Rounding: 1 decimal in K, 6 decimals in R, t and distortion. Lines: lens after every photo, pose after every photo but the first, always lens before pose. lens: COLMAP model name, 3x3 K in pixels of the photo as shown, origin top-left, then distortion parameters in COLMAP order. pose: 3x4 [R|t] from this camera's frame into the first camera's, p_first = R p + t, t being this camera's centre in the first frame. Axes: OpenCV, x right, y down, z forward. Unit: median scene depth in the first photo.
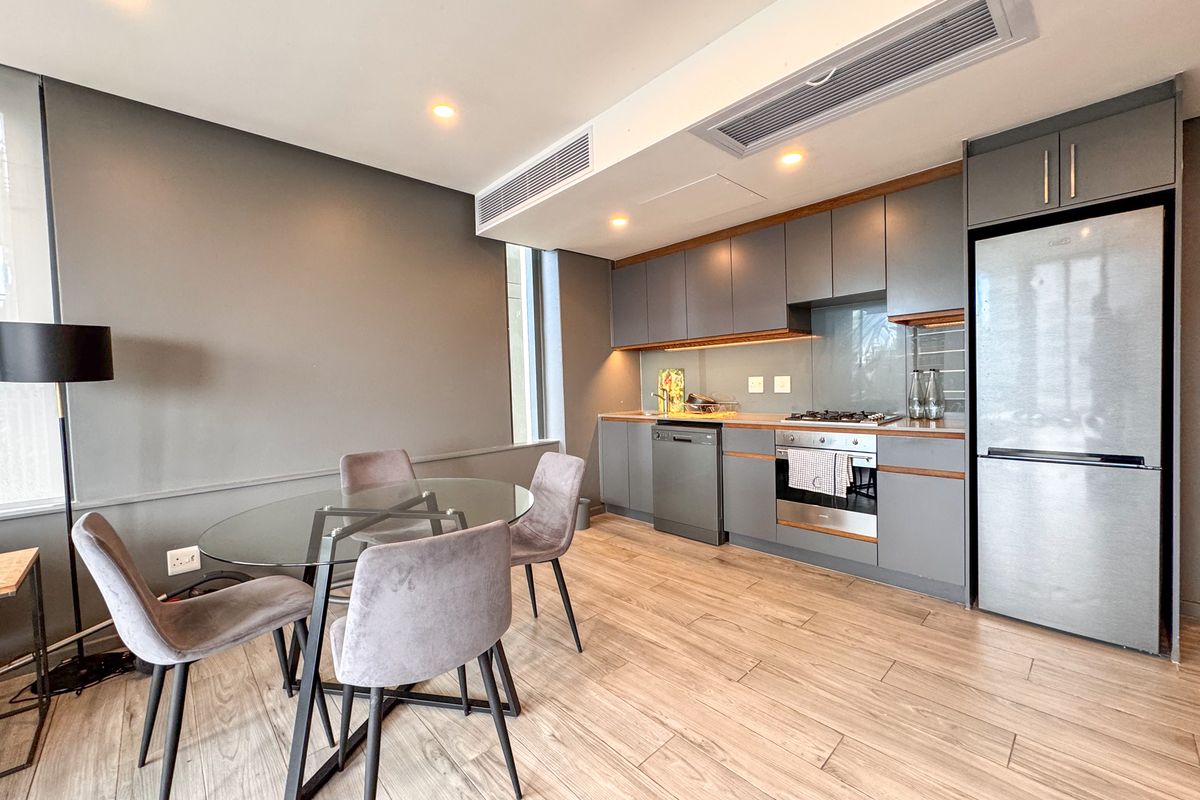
lens RADIAL K [[481.8, 0, 600.0], [0, 481.8, 400.0], [0, 0, 1]] dist [0.001135, 0.000208]
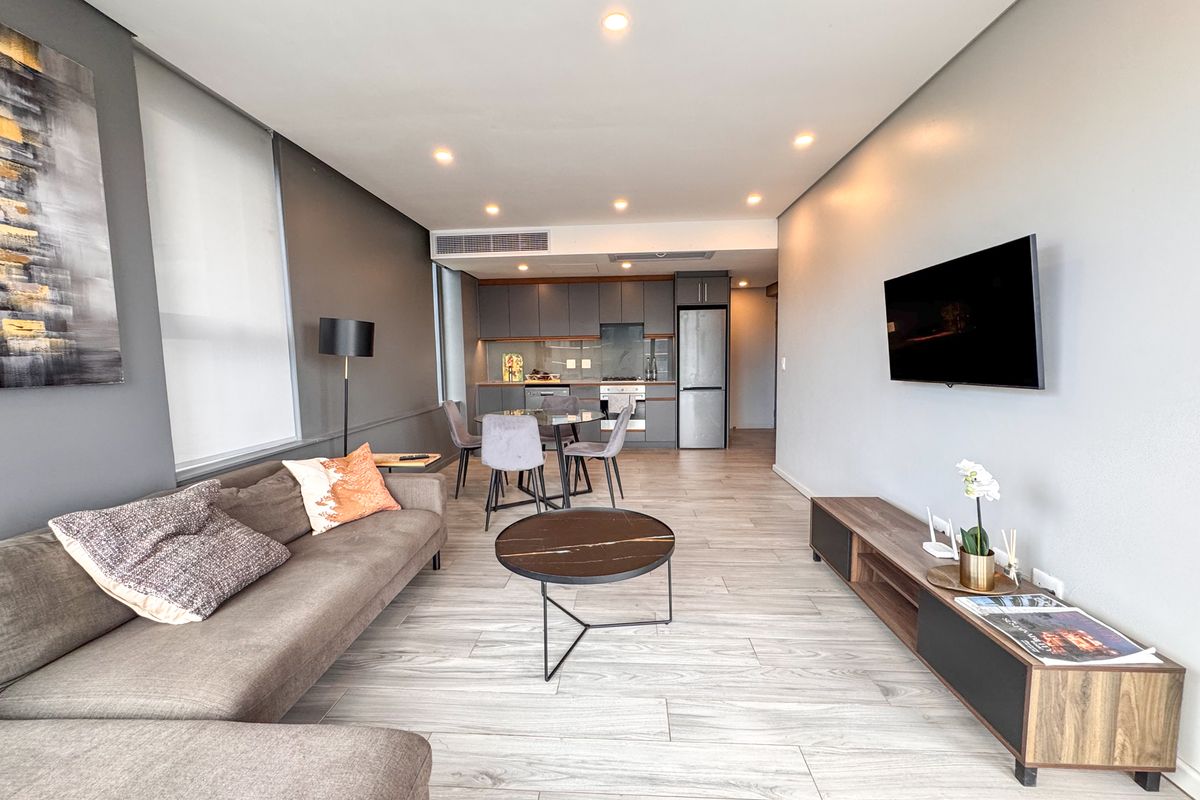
lens RADIAL K [[481.8, 0, 600.0], [0, 481.8, 400.0], [0, 0, 1]] dist [0.001135, 0.000208]
pose [[0.731842, -0.039130, 0.680350, -1.081056], [0.014550, 0.999020, 0.041806, 0.038795], [-0.681319, -0.020696, 0.731694, -0.520016]]
